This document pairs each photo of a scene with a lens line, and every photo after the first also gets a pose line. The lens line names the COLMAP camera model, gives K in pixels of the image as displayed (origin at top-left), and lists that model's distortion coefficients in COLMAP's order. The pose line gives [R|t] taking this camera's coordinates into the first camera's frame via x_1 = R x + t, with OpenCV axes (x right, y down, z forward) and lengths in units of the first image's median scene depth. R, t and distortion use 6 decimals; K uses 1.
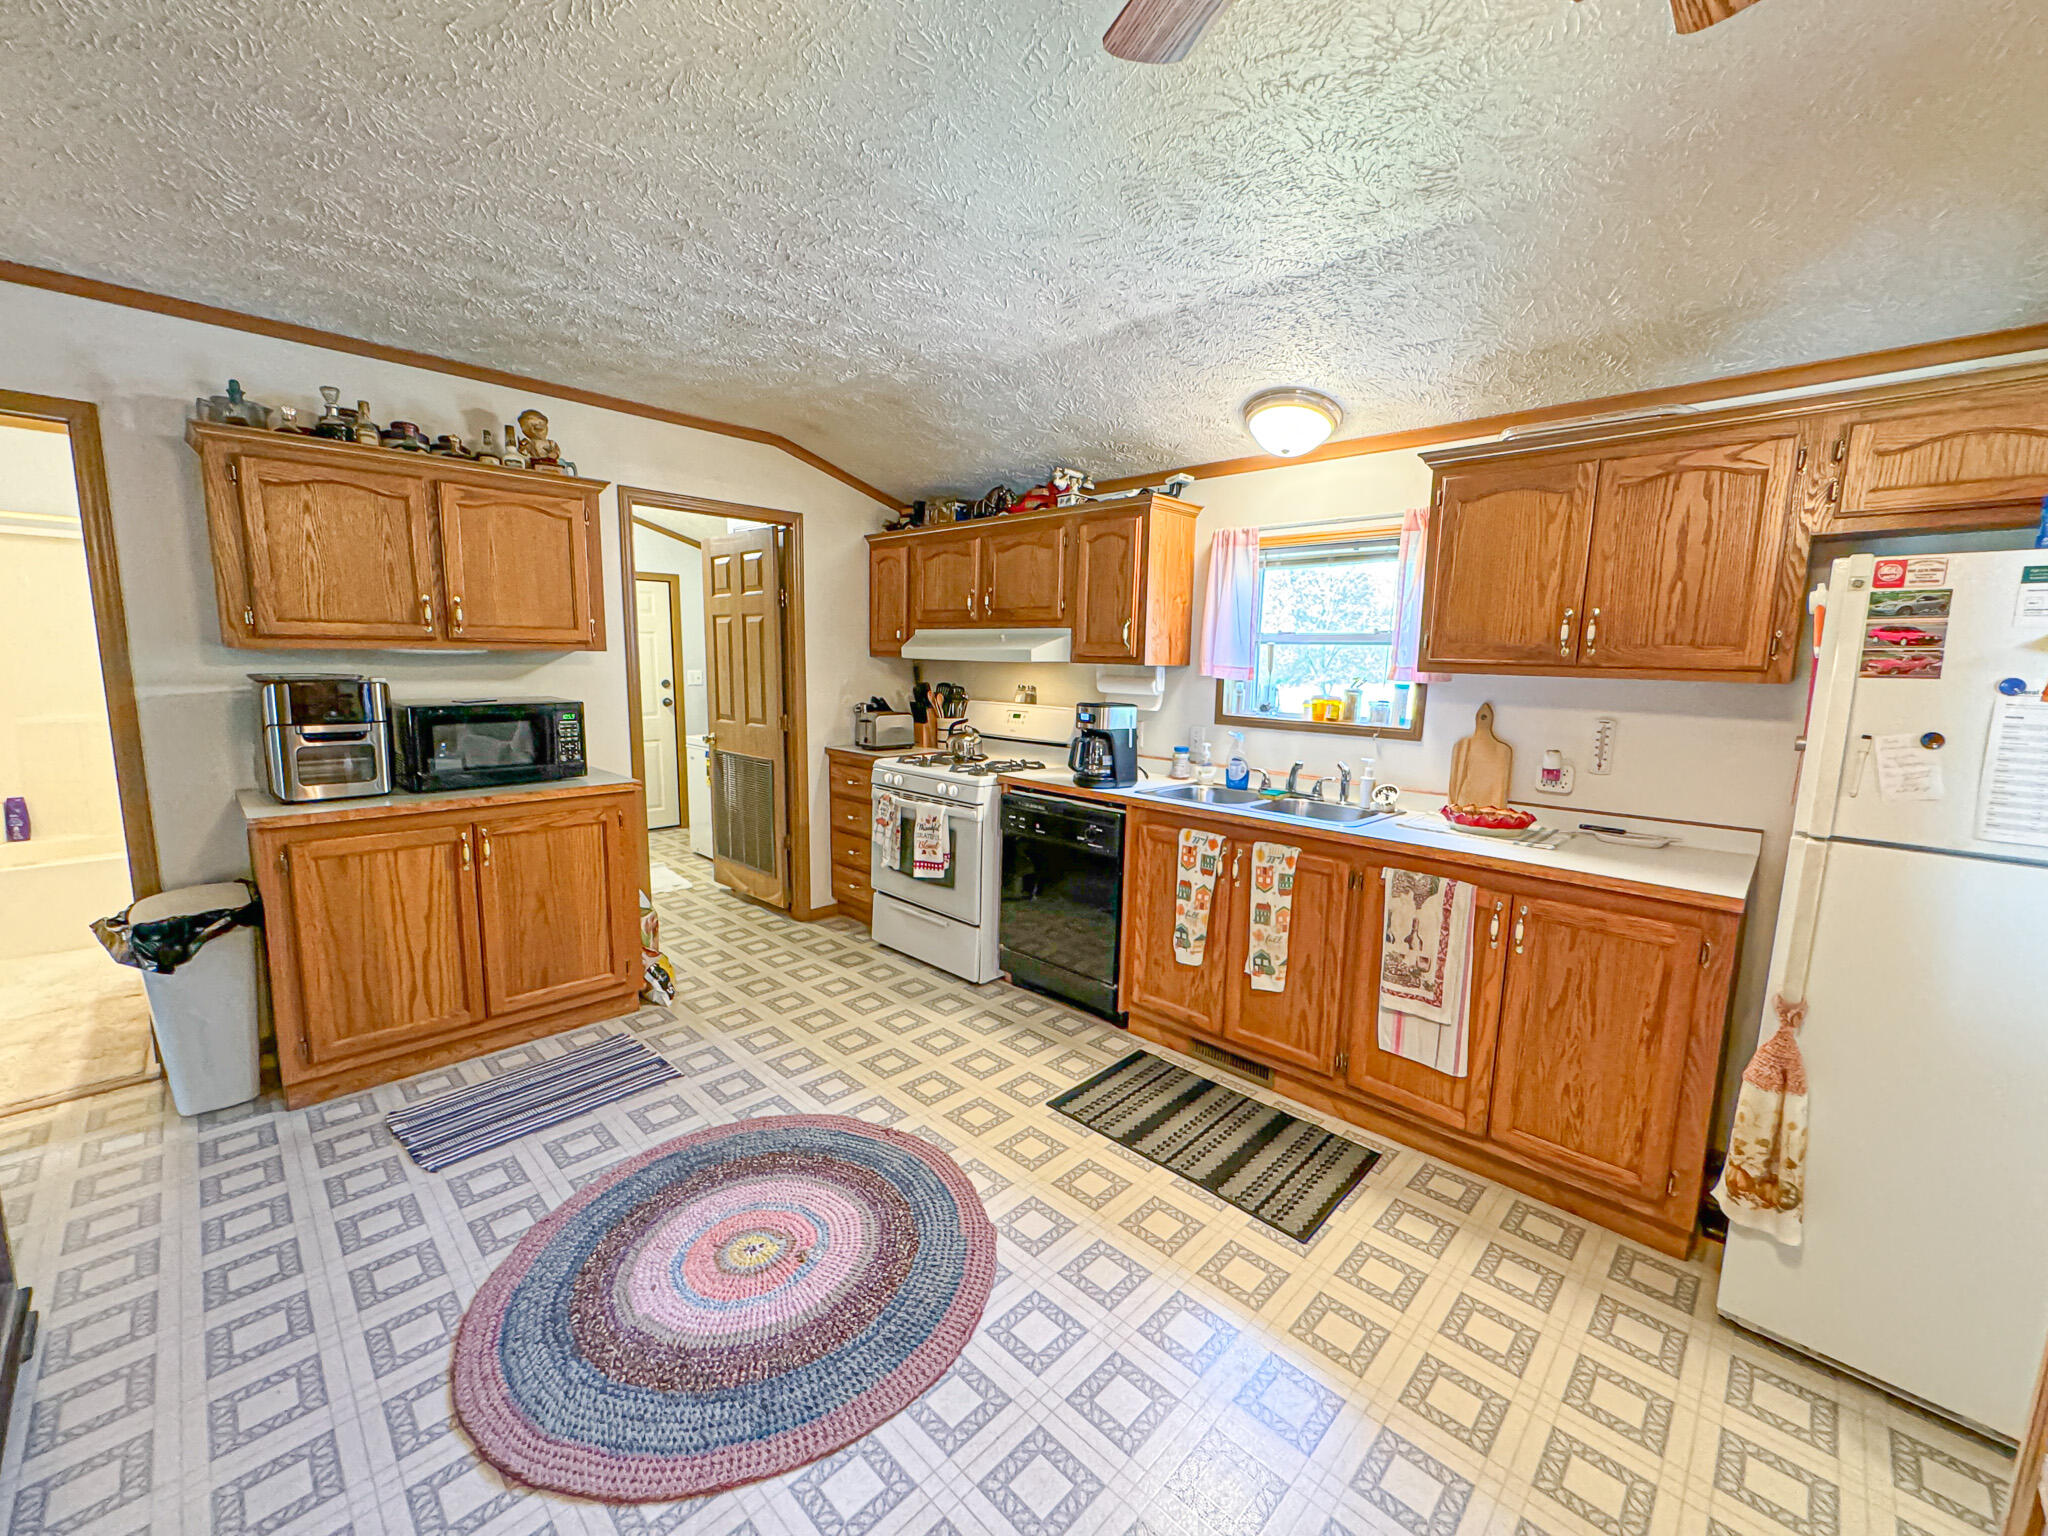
lens RADIAL K [[816.7, 0, 1028.0], [0, 816.7, 769.5], [0, 0, 1]] dist [-0.003410, 0.000132]
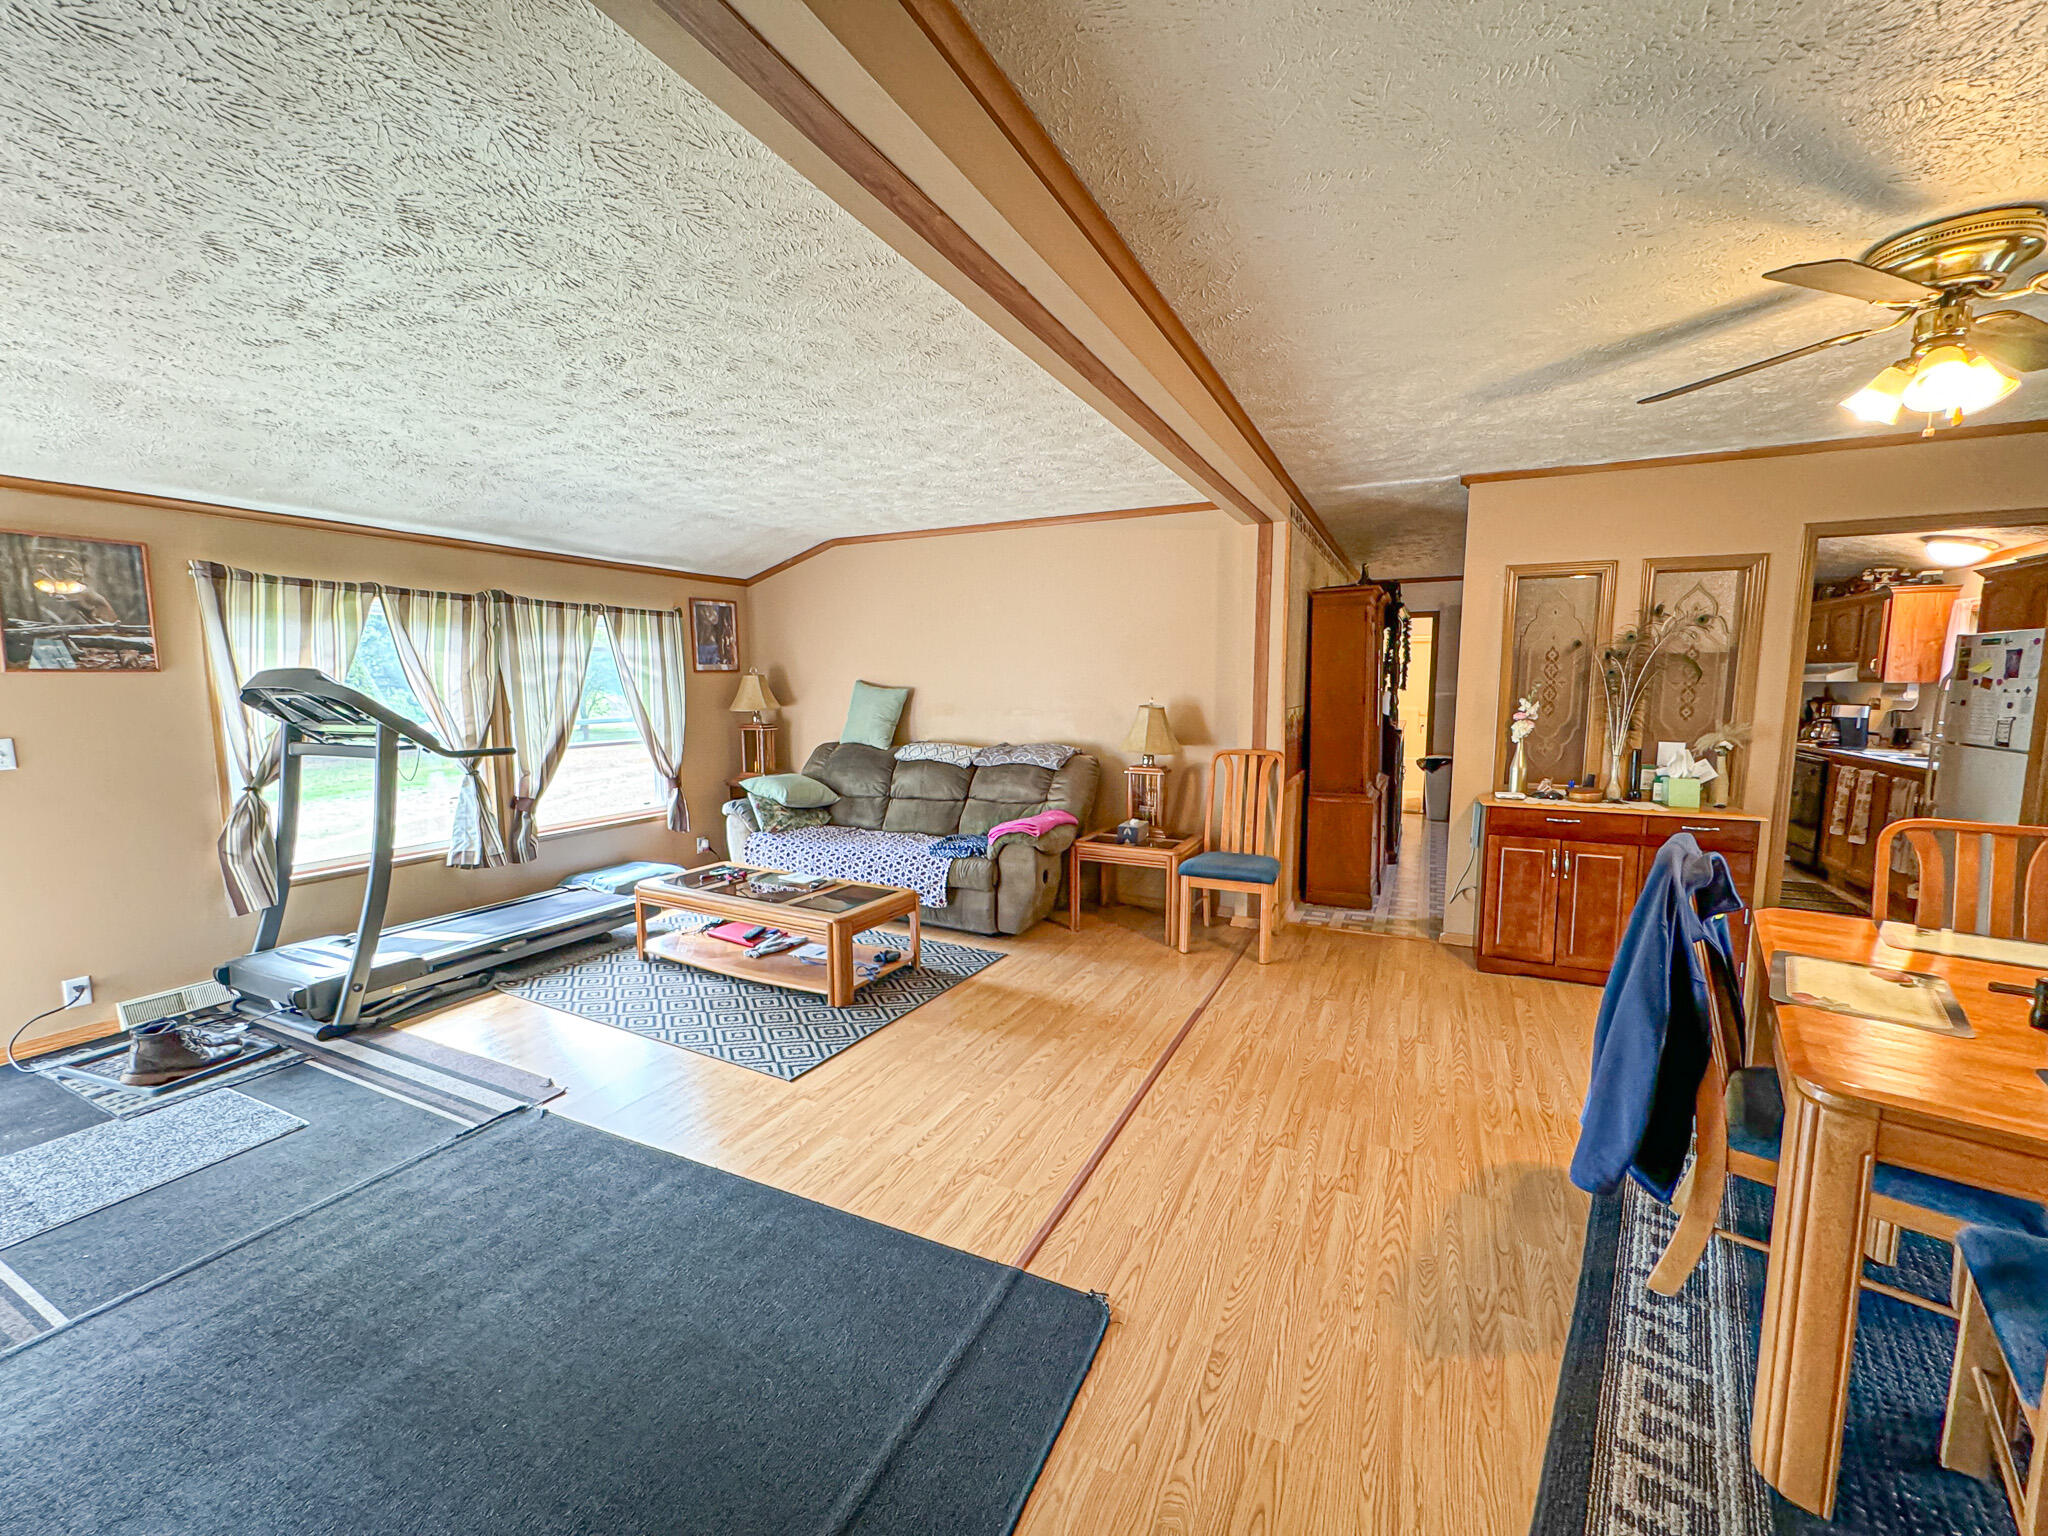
lens RADIAL K [[816.7, 0, 1028.0], [0, 816.7, 769.5], [0, 0, 1]] dist [-0.003410, 0.000132]
pose [[0.307955, 0.087581, -0.947361, 1.484987], [-0.126484, 0.990684, 0.050471, 0.239258], [0.942956, 0.104283, 0.316163, -1.504379]]
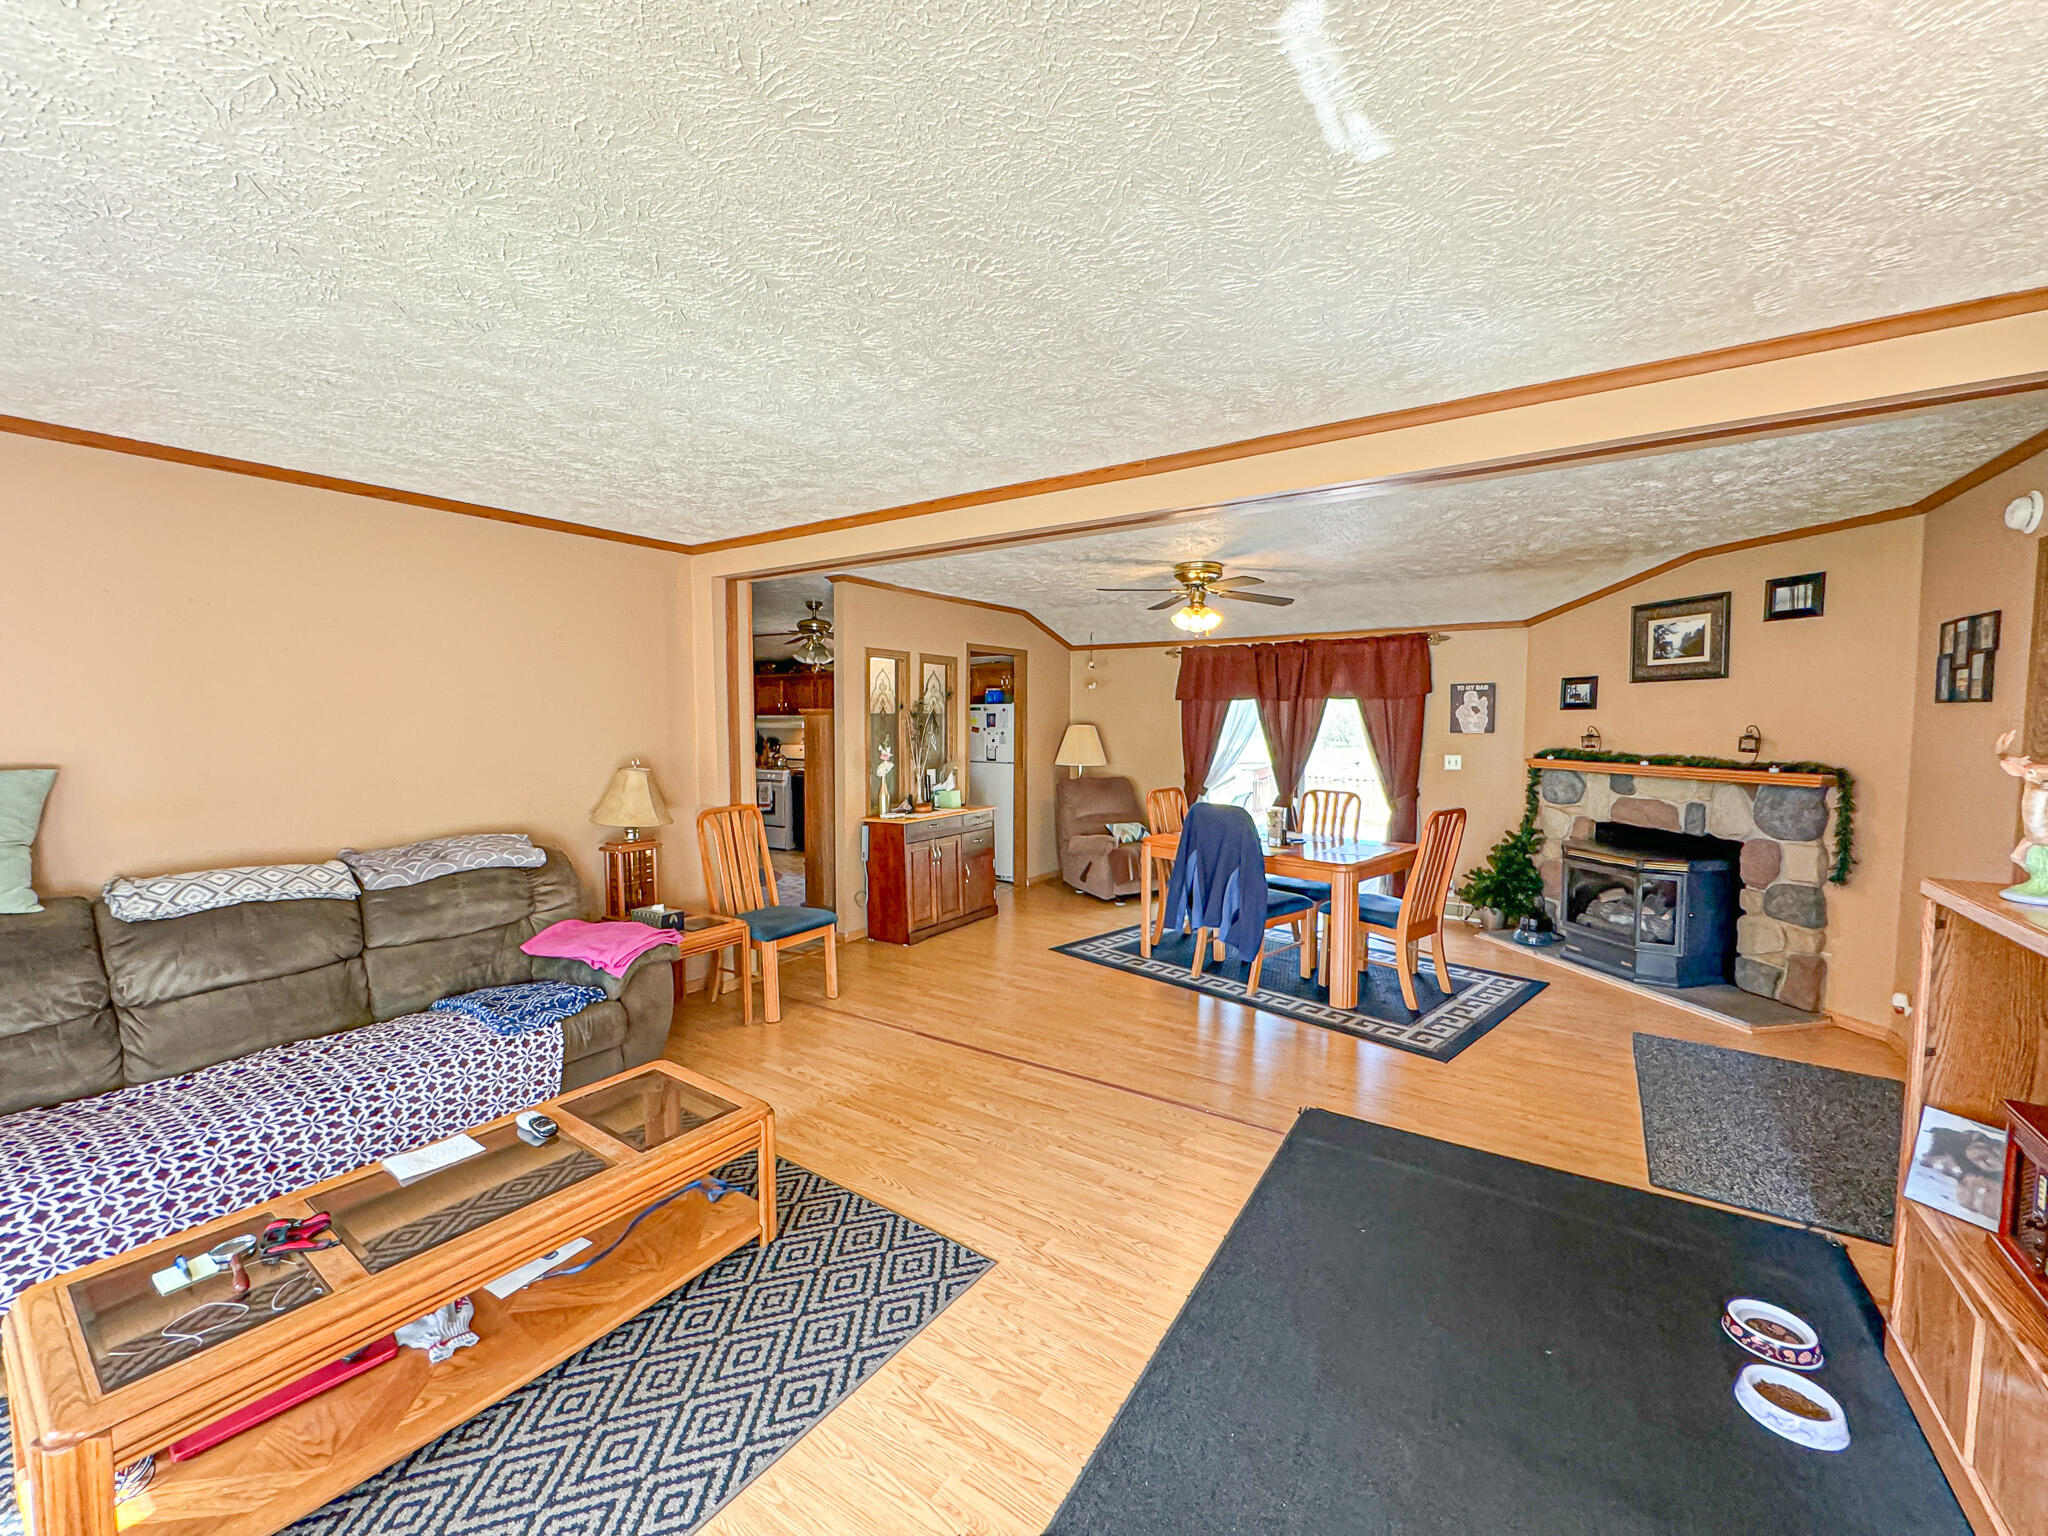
lens RADIAL K [[816.7, 0, 1028.0], [0, 816.7, 769.5], [0, 0, 1]] dist [-0.003410, 0.000132]
pose [[0.982193, -0.030662, 0.185354, 0.298904], [0.044433, 0.996515, -0.070600, 0.296238], [-0.182544, 0.077578, 0.980132, -2.281327]]
